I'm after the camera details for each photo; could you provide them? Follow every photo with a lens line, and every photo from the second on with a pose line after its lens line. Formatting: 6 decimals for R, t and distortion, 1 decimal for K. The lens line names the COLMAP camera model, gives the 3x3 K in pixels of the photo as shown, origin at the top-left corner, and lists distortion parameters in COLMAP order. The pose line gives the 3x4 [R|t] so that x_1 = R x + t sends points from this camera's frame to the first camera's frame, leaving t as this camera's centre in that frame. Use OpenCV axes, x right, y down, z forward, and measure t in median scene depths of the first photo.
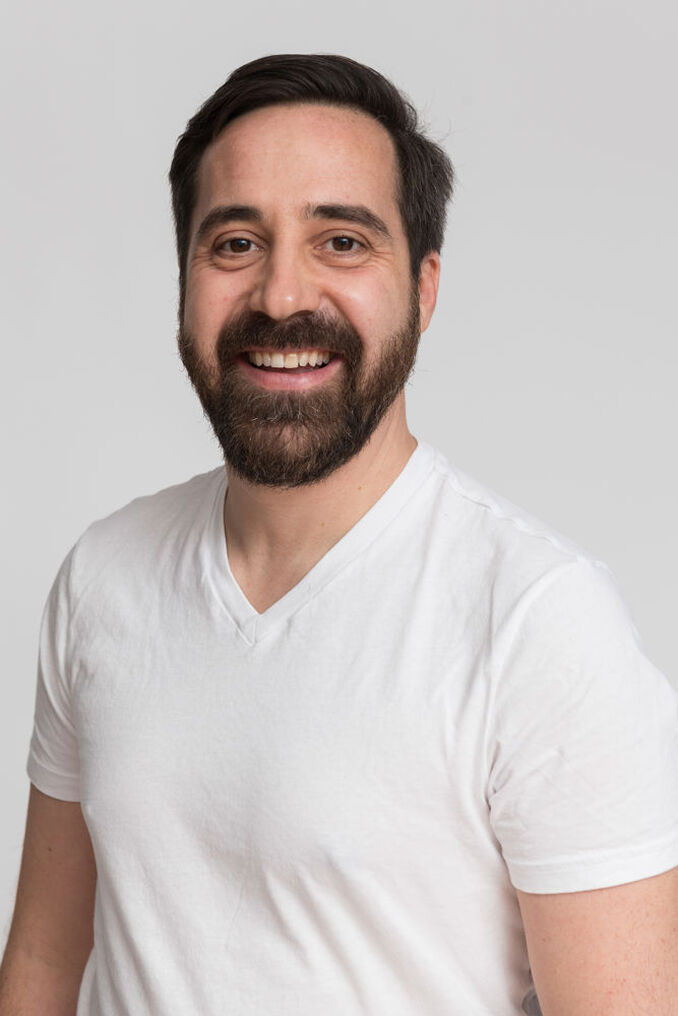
lens RADIAL K [[1932.0, 0, 338.3], [0, 1932.0, 507.7], [0, 0, 1]] dist [-0.033039, 0.000000]
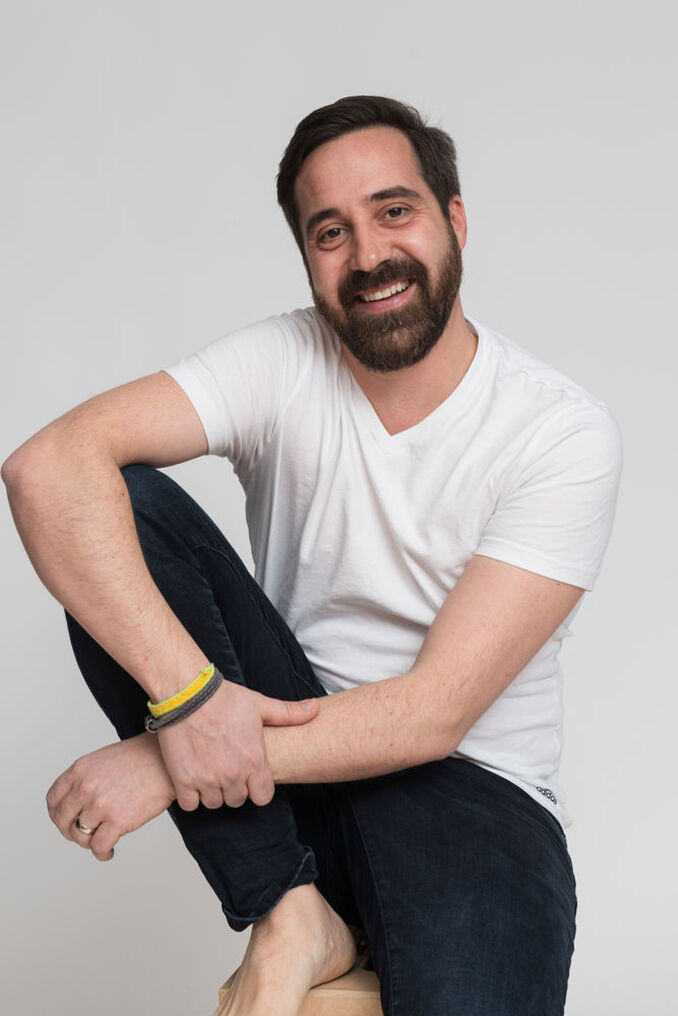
lens RADIAL K [[2076.3, 0, 338.2], [0, 2076.3, 507.7], [0, 0, 1]] dist [-0.039487, 0.000000]
pose [[0.949794, -0.292776, -0.110333, 0.074747], [0.296984, 0.954593, 0.023487, 0.040829], [0.098447, -0.055075, 0.993617, -0.706943]]
